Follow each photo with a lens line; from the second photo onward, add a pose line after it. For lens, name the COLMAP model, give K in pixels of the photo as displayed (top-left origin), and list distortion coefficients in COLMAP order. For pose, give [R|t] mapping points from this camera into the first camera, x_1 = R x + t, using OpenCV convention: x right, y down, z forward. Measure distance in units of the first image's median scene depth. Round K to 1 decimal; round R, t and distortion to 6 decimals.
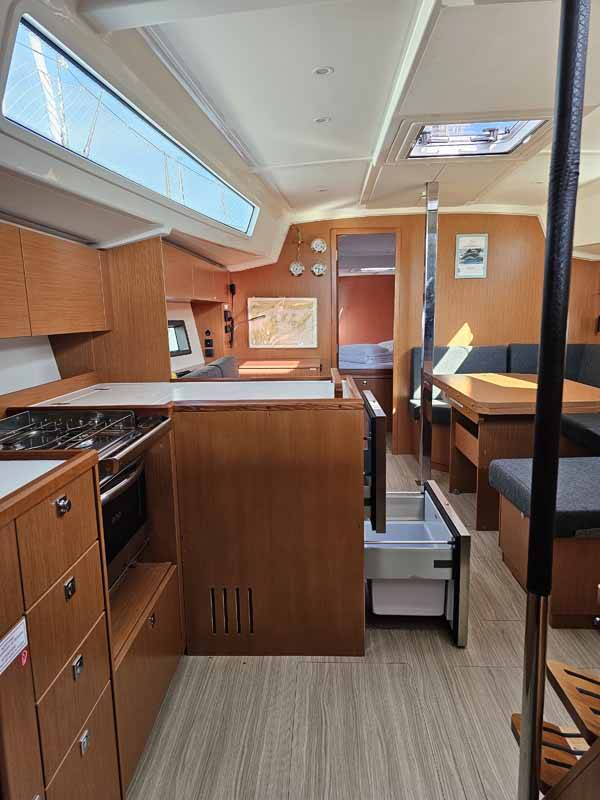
lens RADIAL K [[537.8, 0, 300.9], [0, 537.8, 407.2], [0, 0, 1]] dist [0.045602, -0.026683]
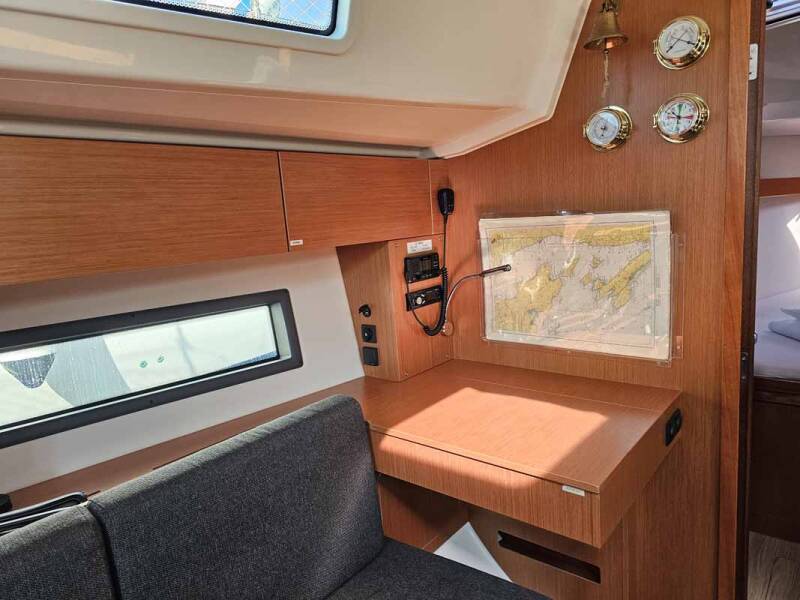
lens RADIAL K [[537.8, 0, 398.3], [0, 537.8, 307.4], [0, 0, 1]] dist [0.045602, -0.026683]
pose [[0.782032, 0.063127, -0.620033, 0.108701], [-0.045988, 0.997990, 0.043604, -0.154768], [0.621539, -0.005585, 0.783363, 0.658582]]
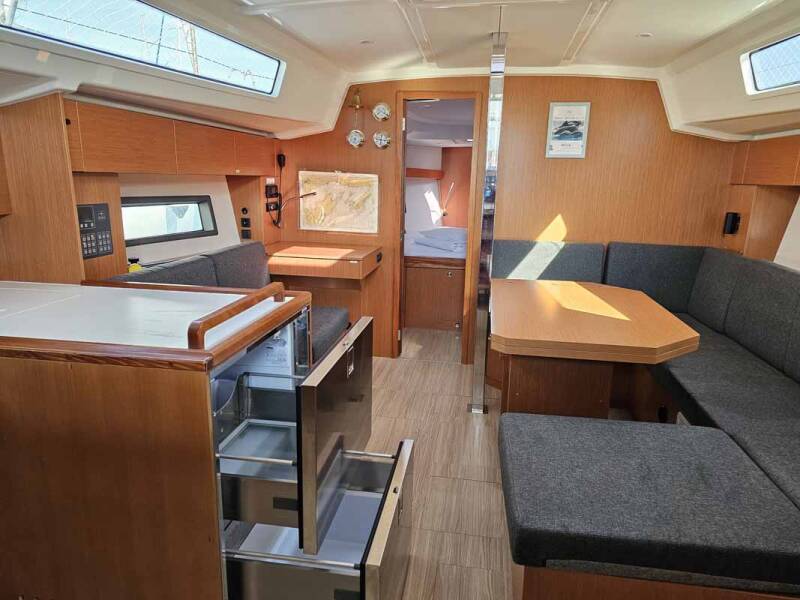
lens RADIAL K [[537.8, 0, 401.7], [0, 537.8, 301.8], [0, 0, 1]] dist [0.045602, -0.026683]
pose [[0.990551, 0.069696, -0.118118, 0.182773], [-0.063056, 0.996262, 0.059050, -0.057438], [0.121792, -0.051044, 0.991242, 0.159937]]
